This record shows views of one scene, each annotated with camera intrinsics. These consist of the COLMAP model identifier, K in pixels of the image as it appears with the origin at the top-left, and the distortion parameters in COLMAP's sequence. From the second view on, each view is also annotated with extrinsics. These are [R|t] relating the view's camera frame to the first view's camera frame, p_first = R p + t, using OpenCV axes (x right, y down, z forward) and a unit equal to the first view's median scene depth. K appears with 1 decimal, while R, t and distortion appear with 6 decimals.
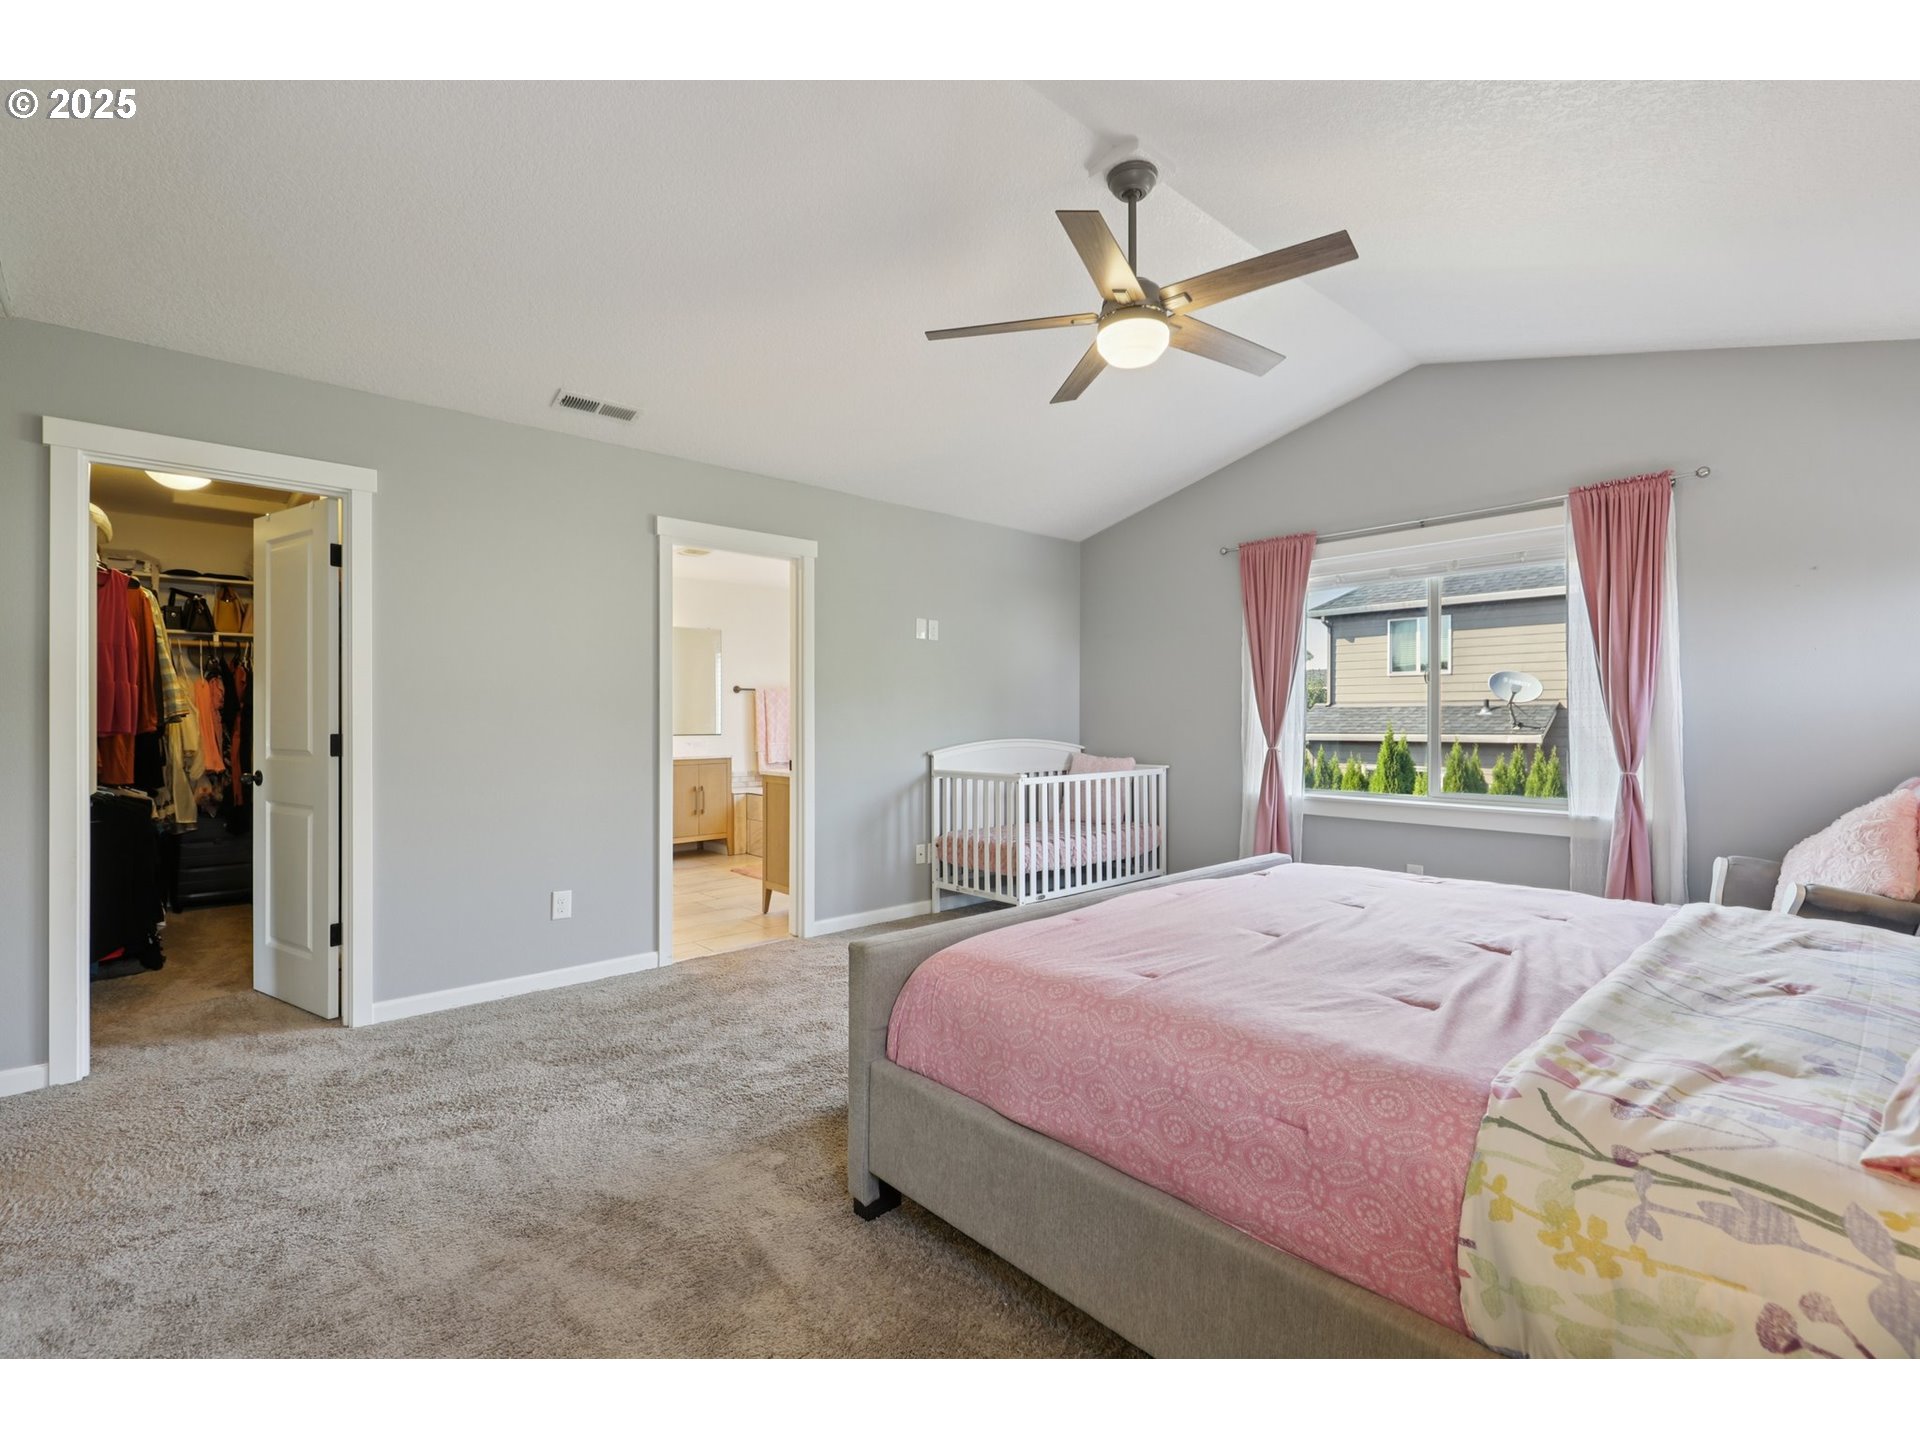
lens RADIAL K [[871.9, 0, 952.8], [0, 871.9, 714.9], [0, 0, 1]] dist [0.012845, 0.000516]
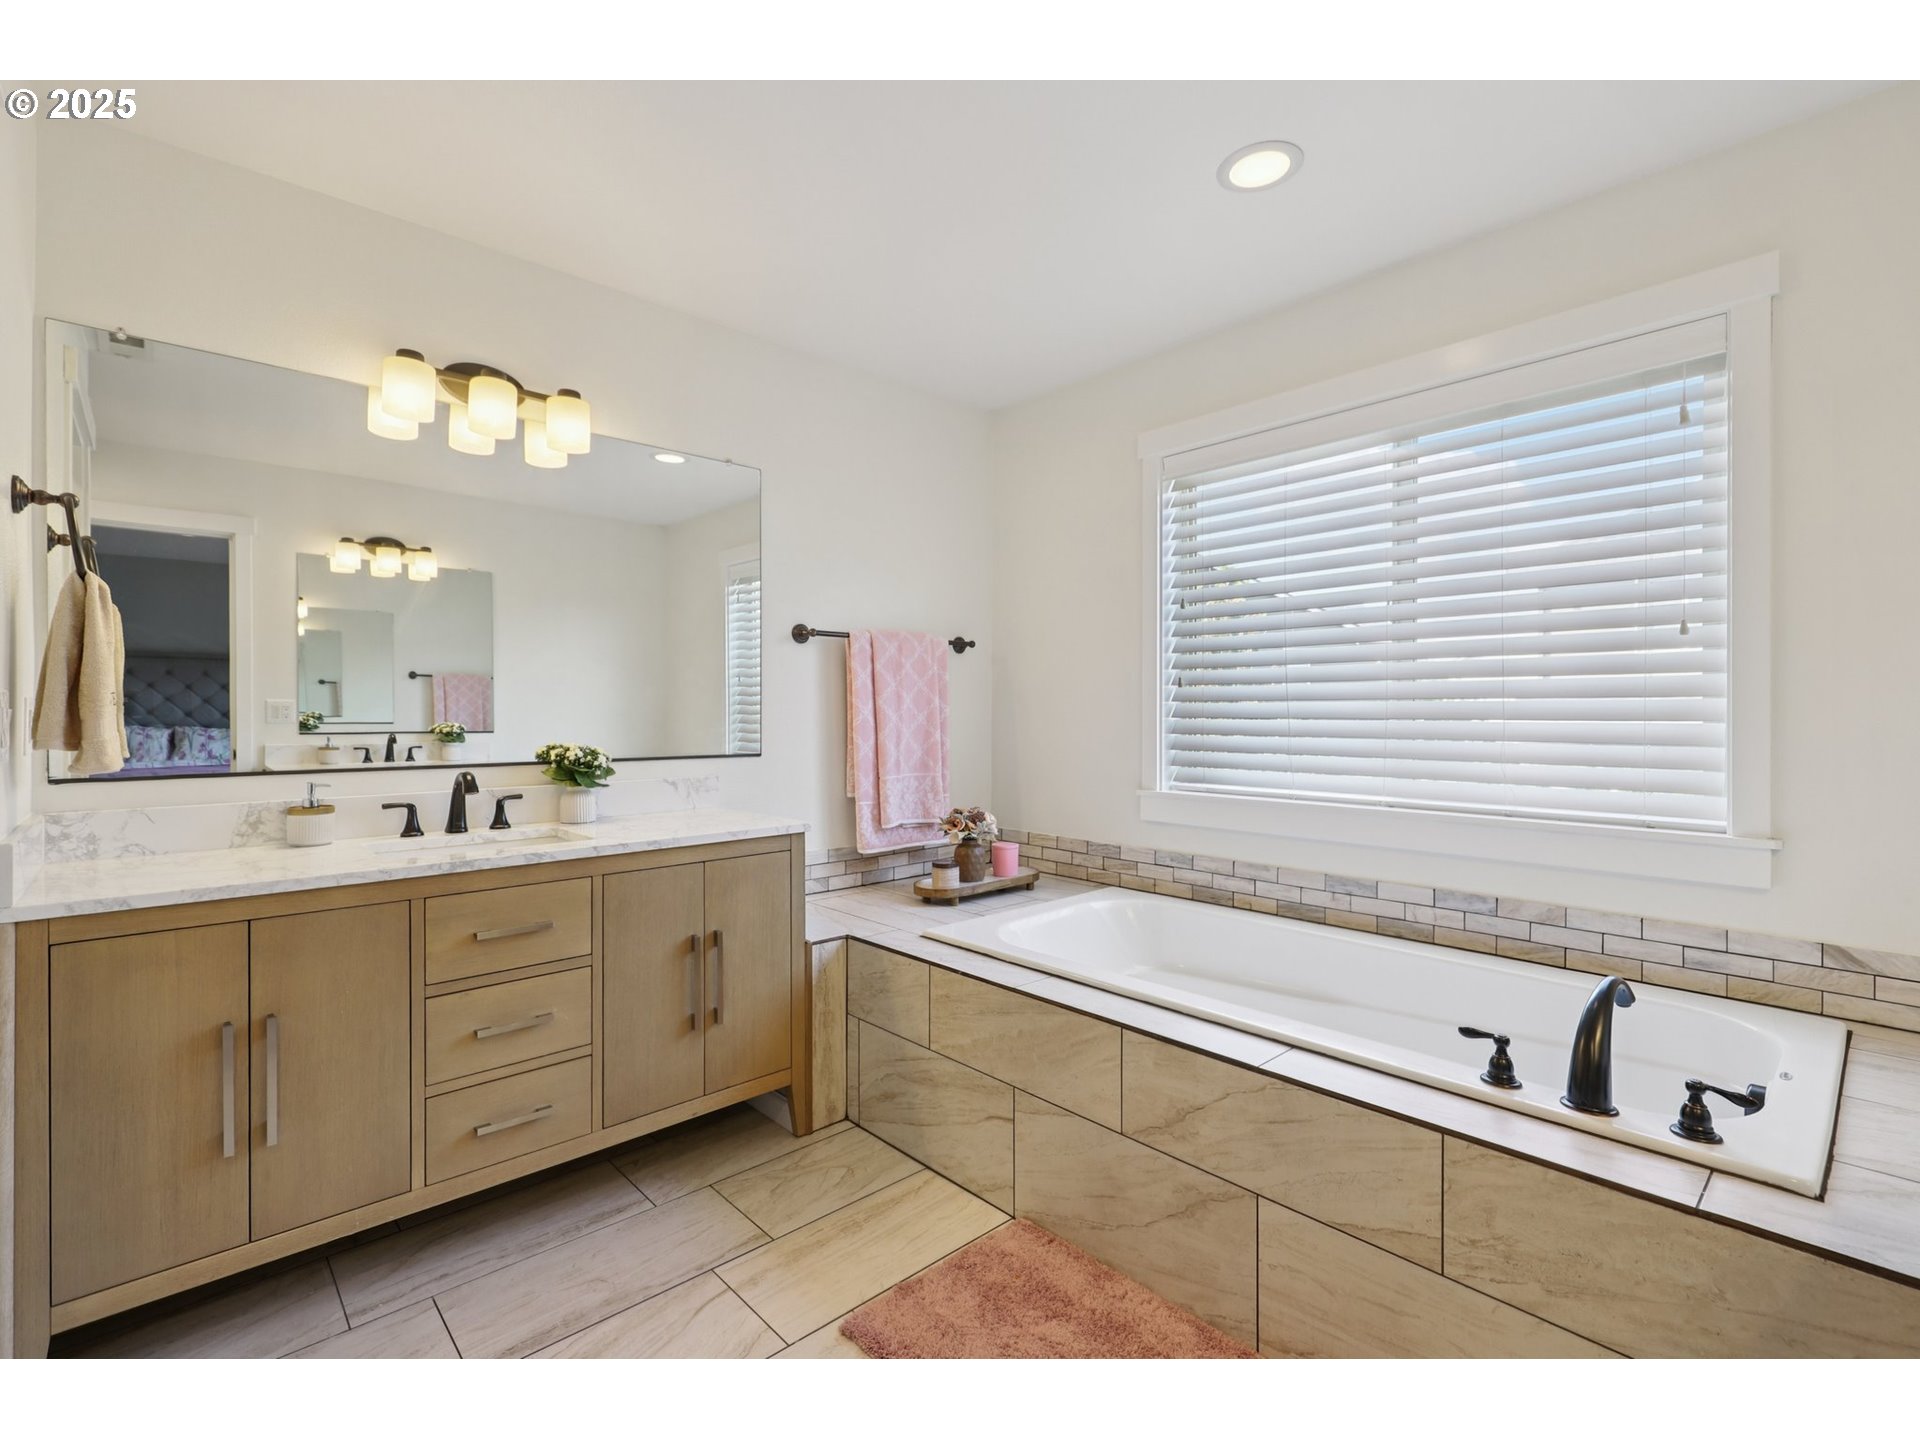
lens RADIAL K [[871.9, 0, 955.8], [0, 871.9, 715.1], [0, 0, 1]] dist [0.012845, 0.000516]
pose [[0.999920, -0.001274, 0.012589, -0.200117], [0.001188, 0.999976, 0.006825, 0.003579], [-0.012597, -0.006810, 0.999897, 0.672421]]
